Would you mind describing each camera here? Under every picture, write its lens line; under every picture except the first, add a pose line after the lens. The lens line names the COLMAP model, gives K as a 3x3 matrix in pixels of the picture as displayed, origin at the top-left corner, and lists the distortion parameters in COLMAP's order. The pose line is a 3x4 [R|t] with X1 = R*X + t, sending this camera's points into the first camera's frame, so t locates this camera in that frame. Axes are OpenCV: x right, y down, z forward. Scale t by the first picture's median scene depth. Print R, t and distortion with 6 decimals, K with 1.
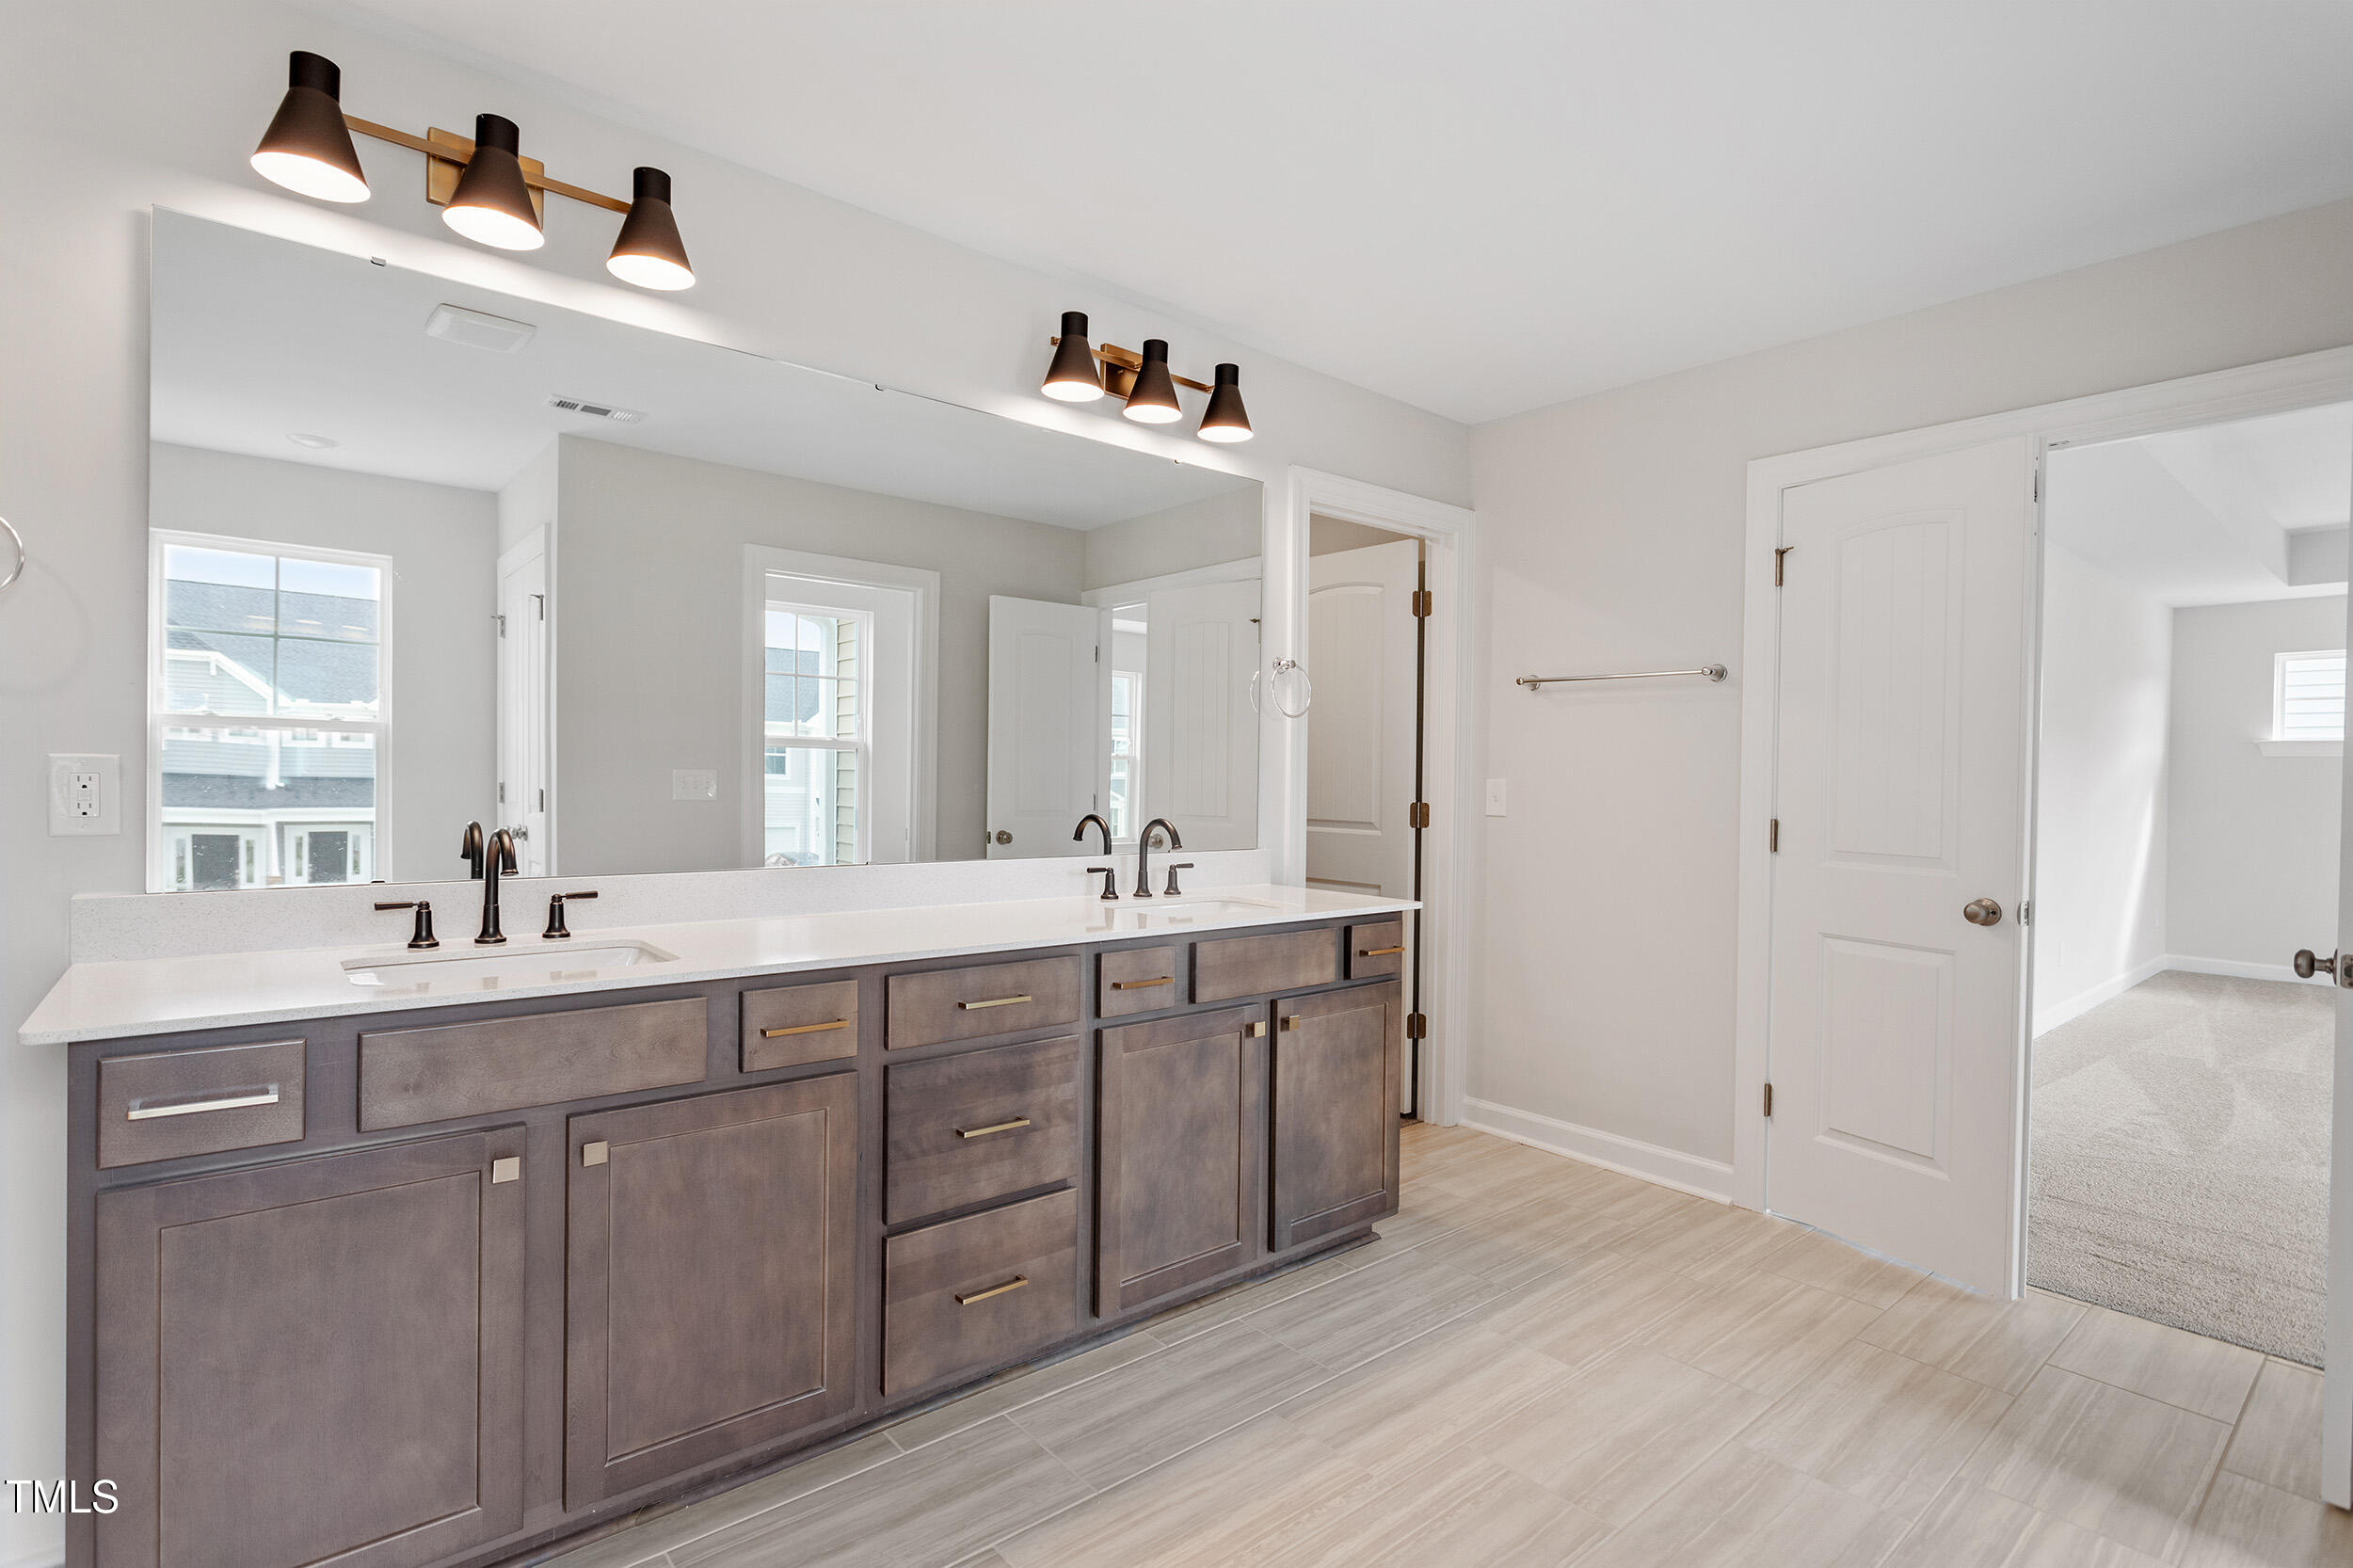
lens RADIAL K [[1147.2, 0, 1173.4], [0, 1147.2, 816.1], [0, 0, 1]] dist [-0.001676, 0.000377]
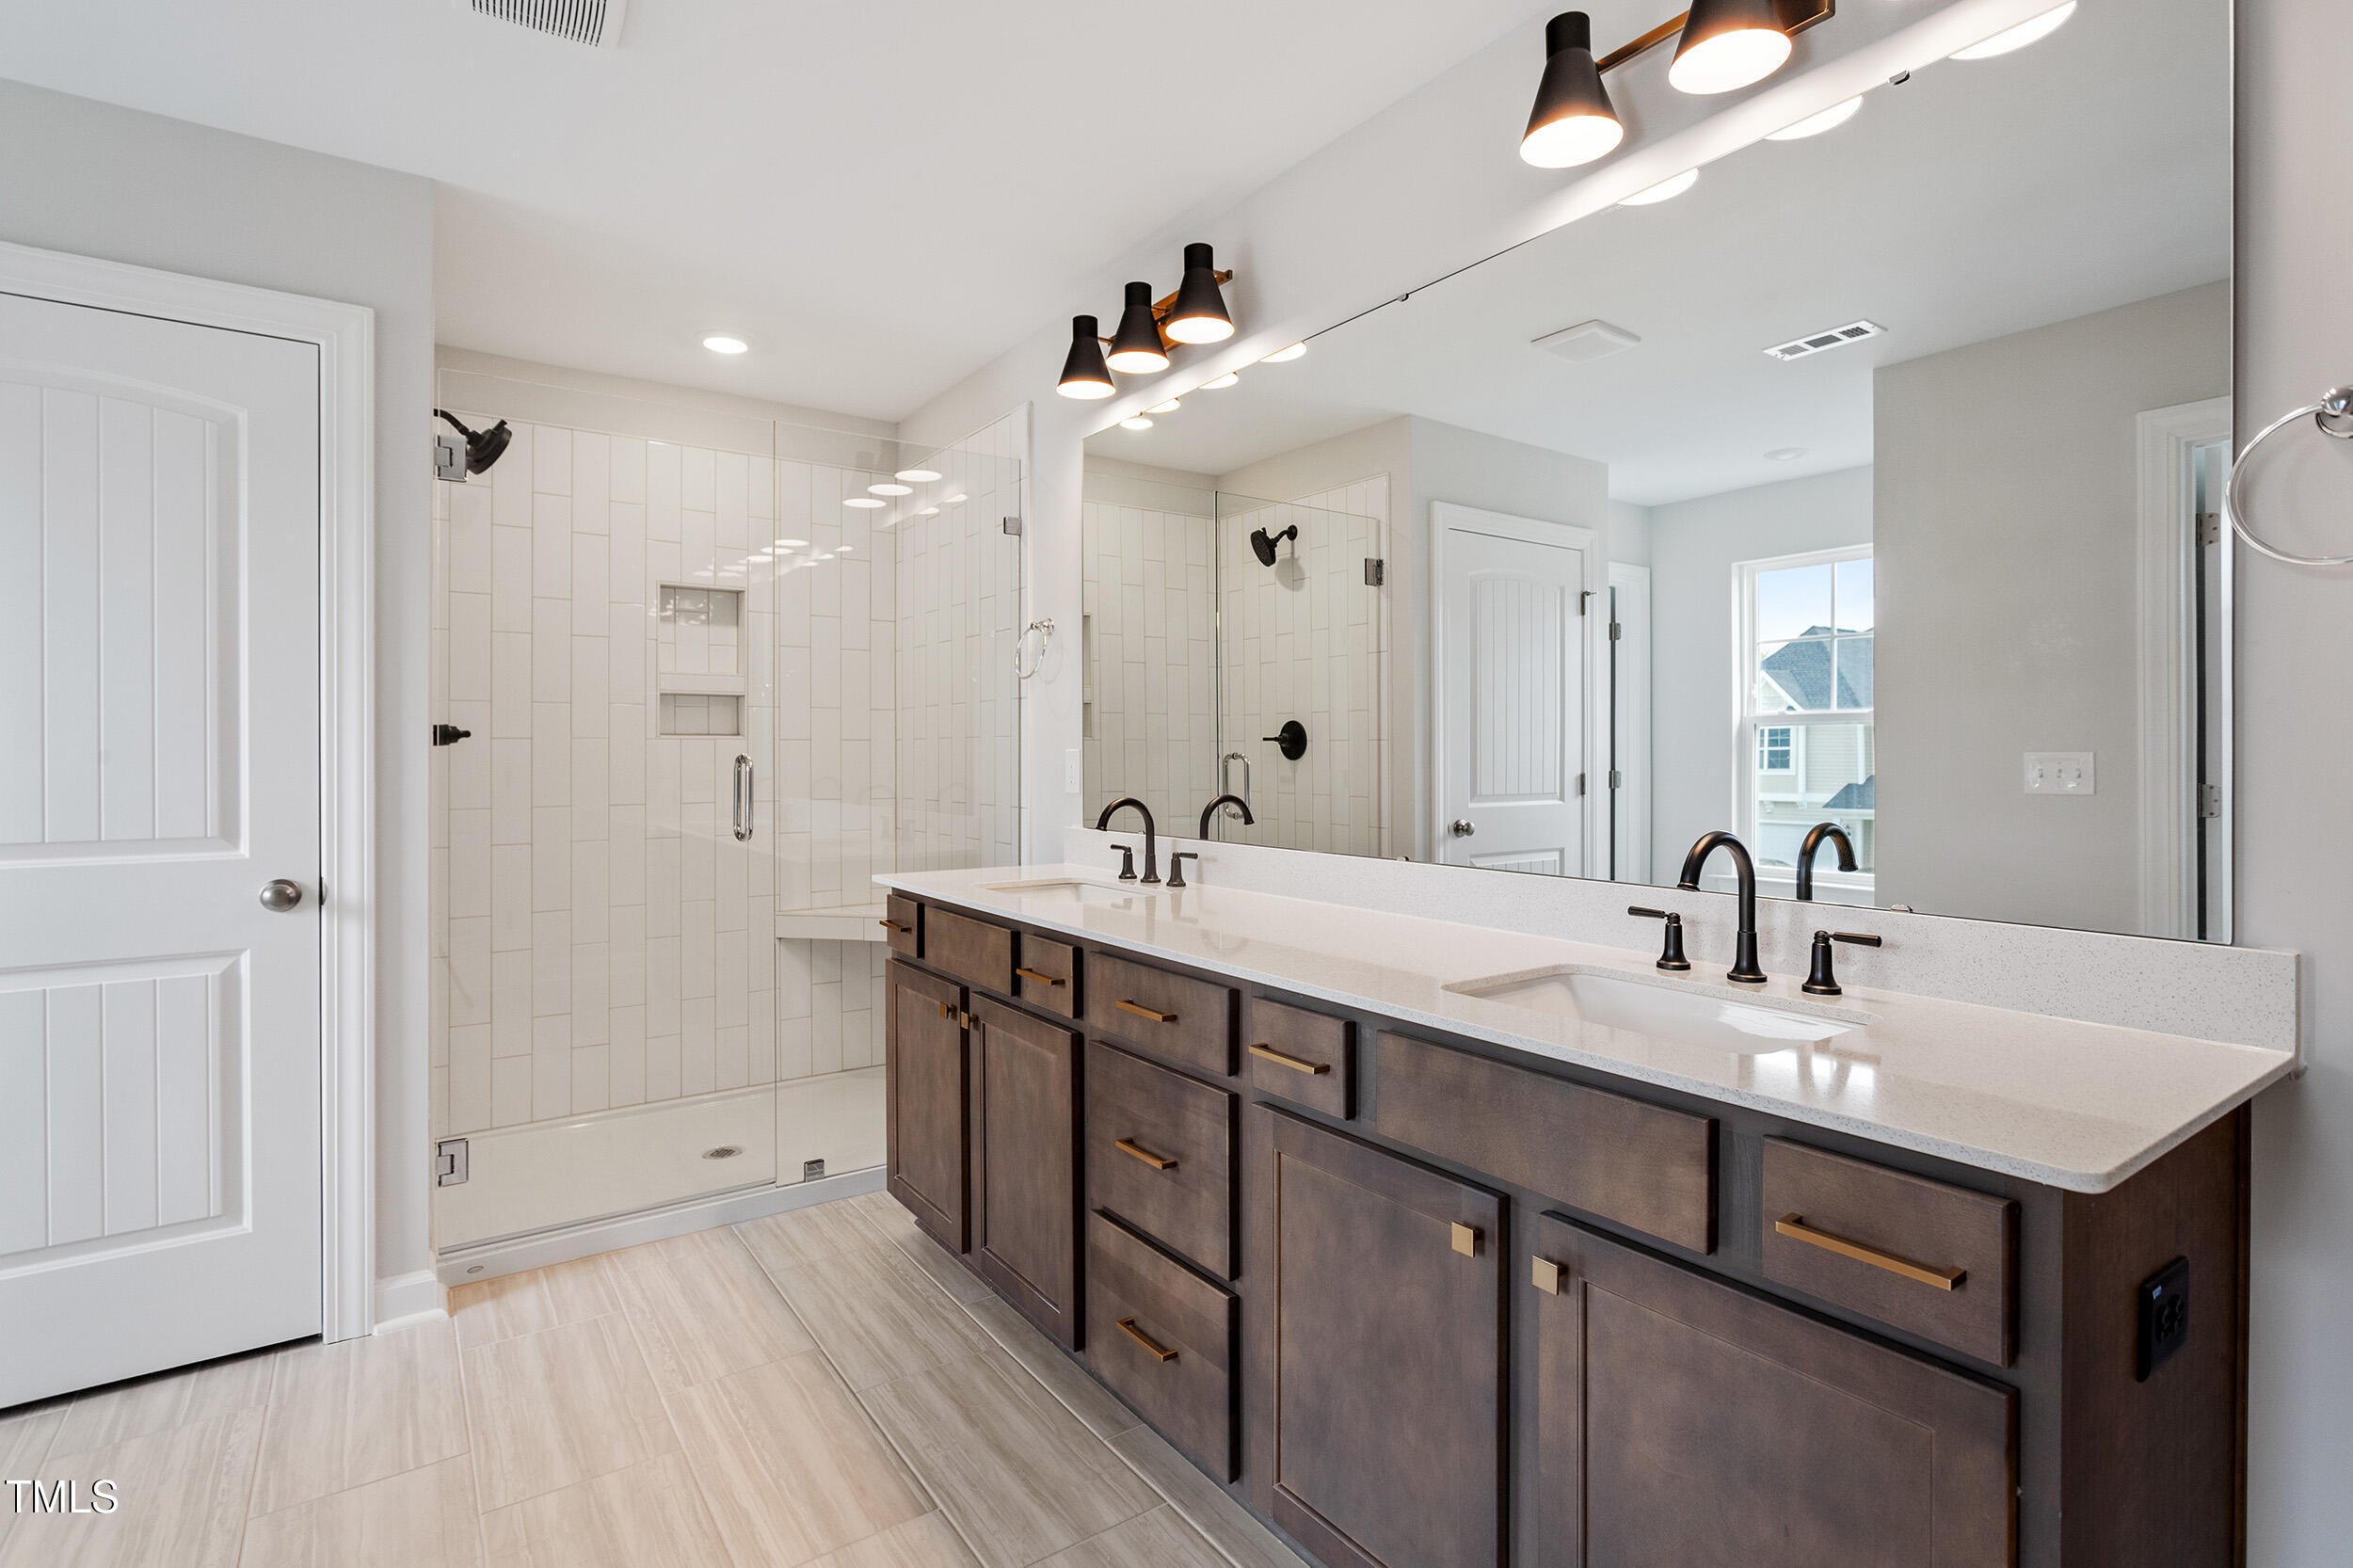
lens RADIAL K [[1147.6, 0, 1174.8], [0, 1147.6, 760.7], [0, 0, 1]] dist [-0.017874, -0.000078]
pose [[-0.097776, -0.010027, -0.995158, 0.625948], [-0.034106, 0.999396, -0.006719, -0.020084], [0.994624, 0.033284, -0.098059, 0.962322]]
